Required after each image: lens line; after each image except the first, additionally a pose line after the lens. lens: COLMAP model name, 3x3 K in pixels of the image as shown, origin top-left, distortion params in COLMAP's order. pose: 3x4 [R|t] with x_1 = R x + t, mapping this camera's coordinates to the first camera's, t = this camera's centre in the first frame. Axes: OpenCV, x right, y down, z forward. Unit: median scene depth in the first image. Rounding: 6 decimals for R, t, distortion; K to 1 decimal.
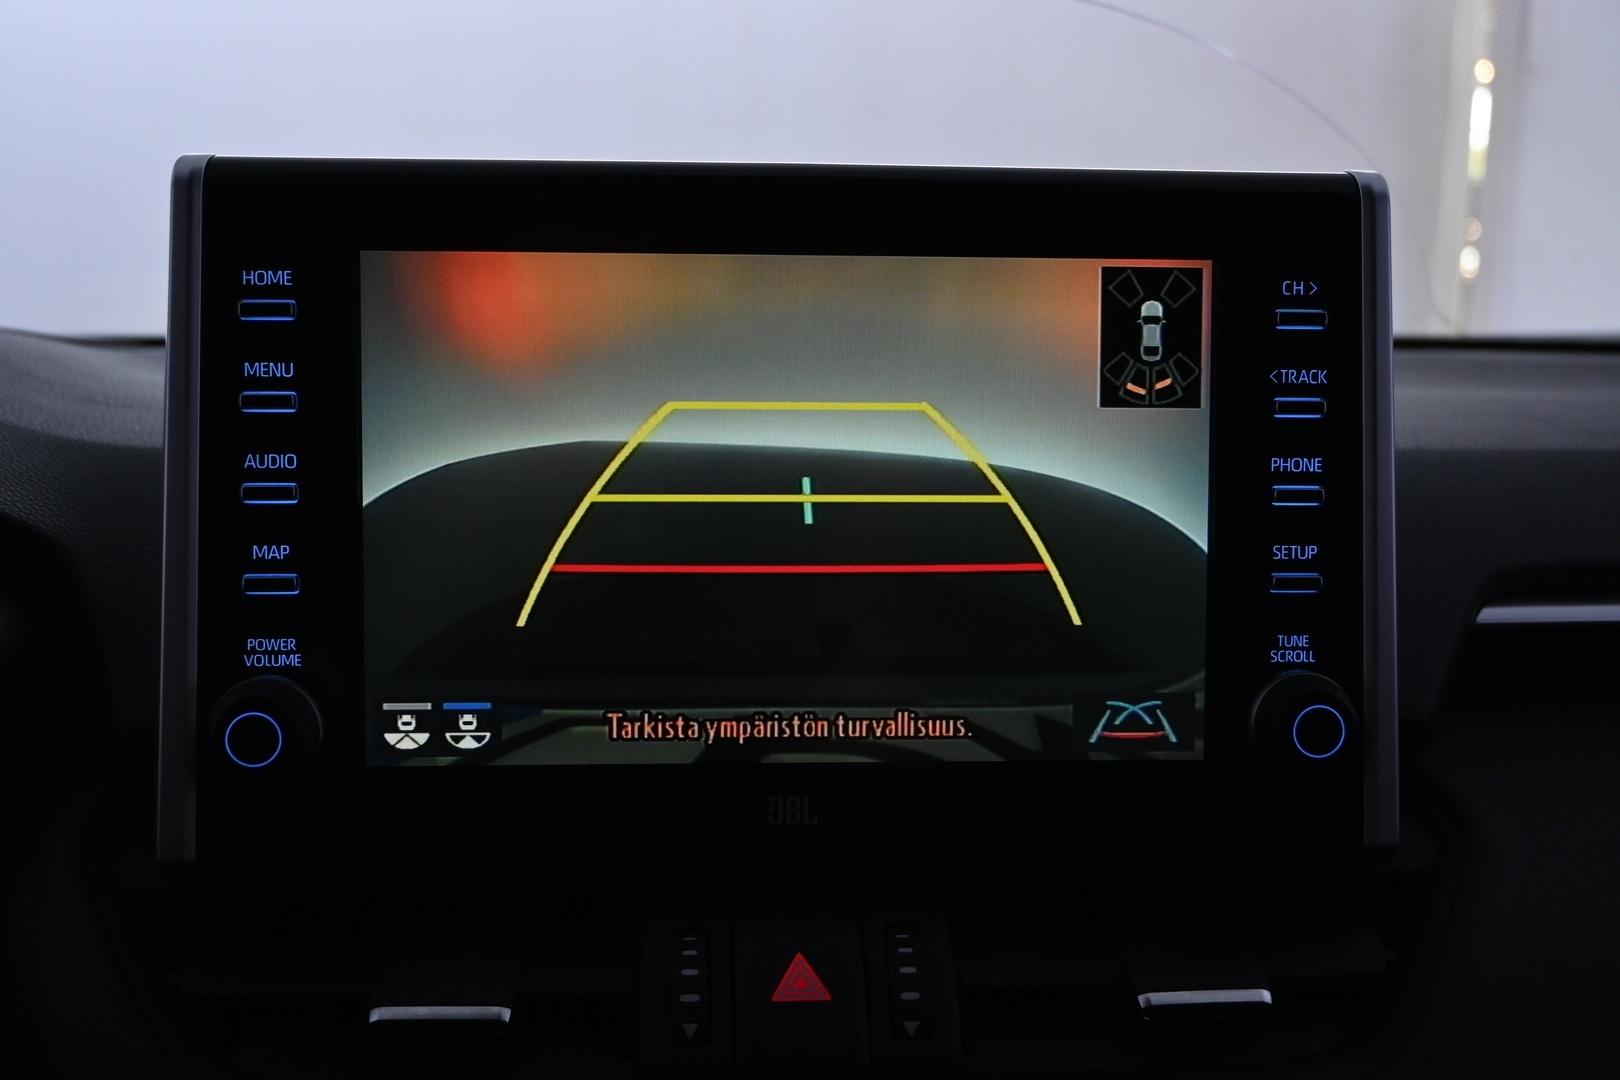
lens RADIAL K [[1680.4, 0, 814.9], [0, 1680.4, 540.5], [0, 0, 1]] dist [0.012072, 0.000000]
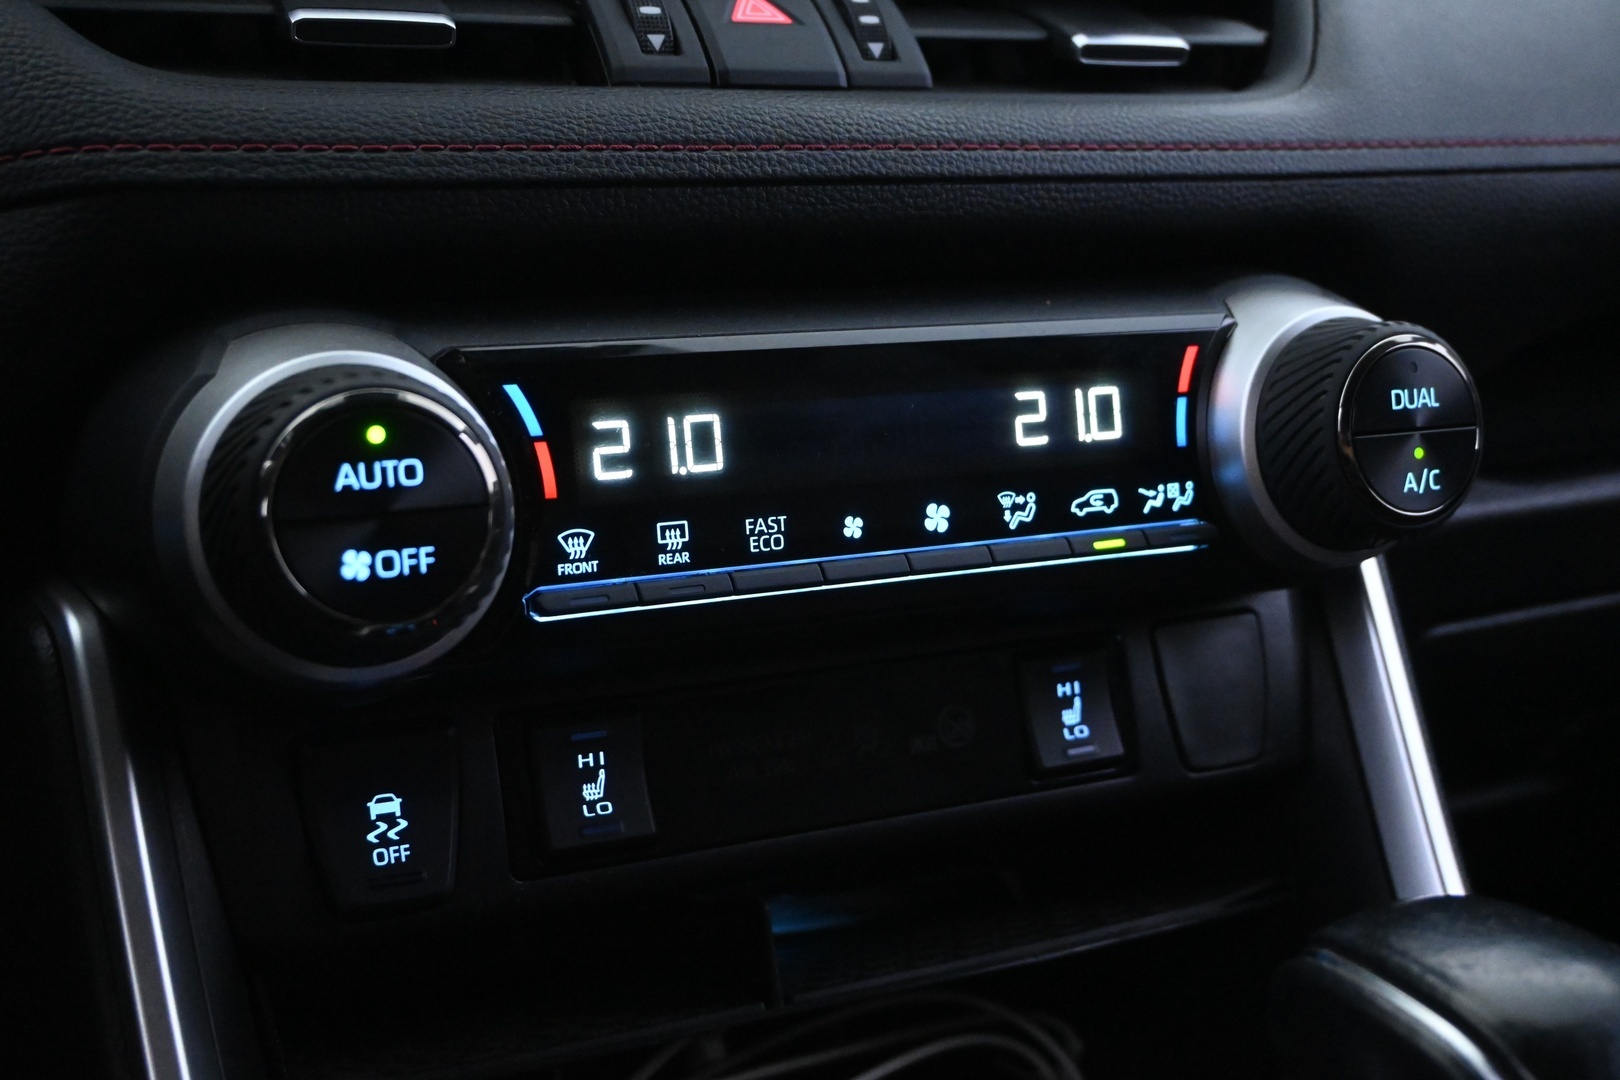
lens RADIAL K [[1959.2, 0, 800.7], [0, 1959.2, 539.4], [0, 0, 1]] dist [-0.026427, 0.000000]
pose [[0.923528, -0.085682, 0.373837, -0.403136], [0.072475, 0.996152, 0.049273, 0.494988], [-0.376621, -0.018411, 0.926185, 0.004743]]
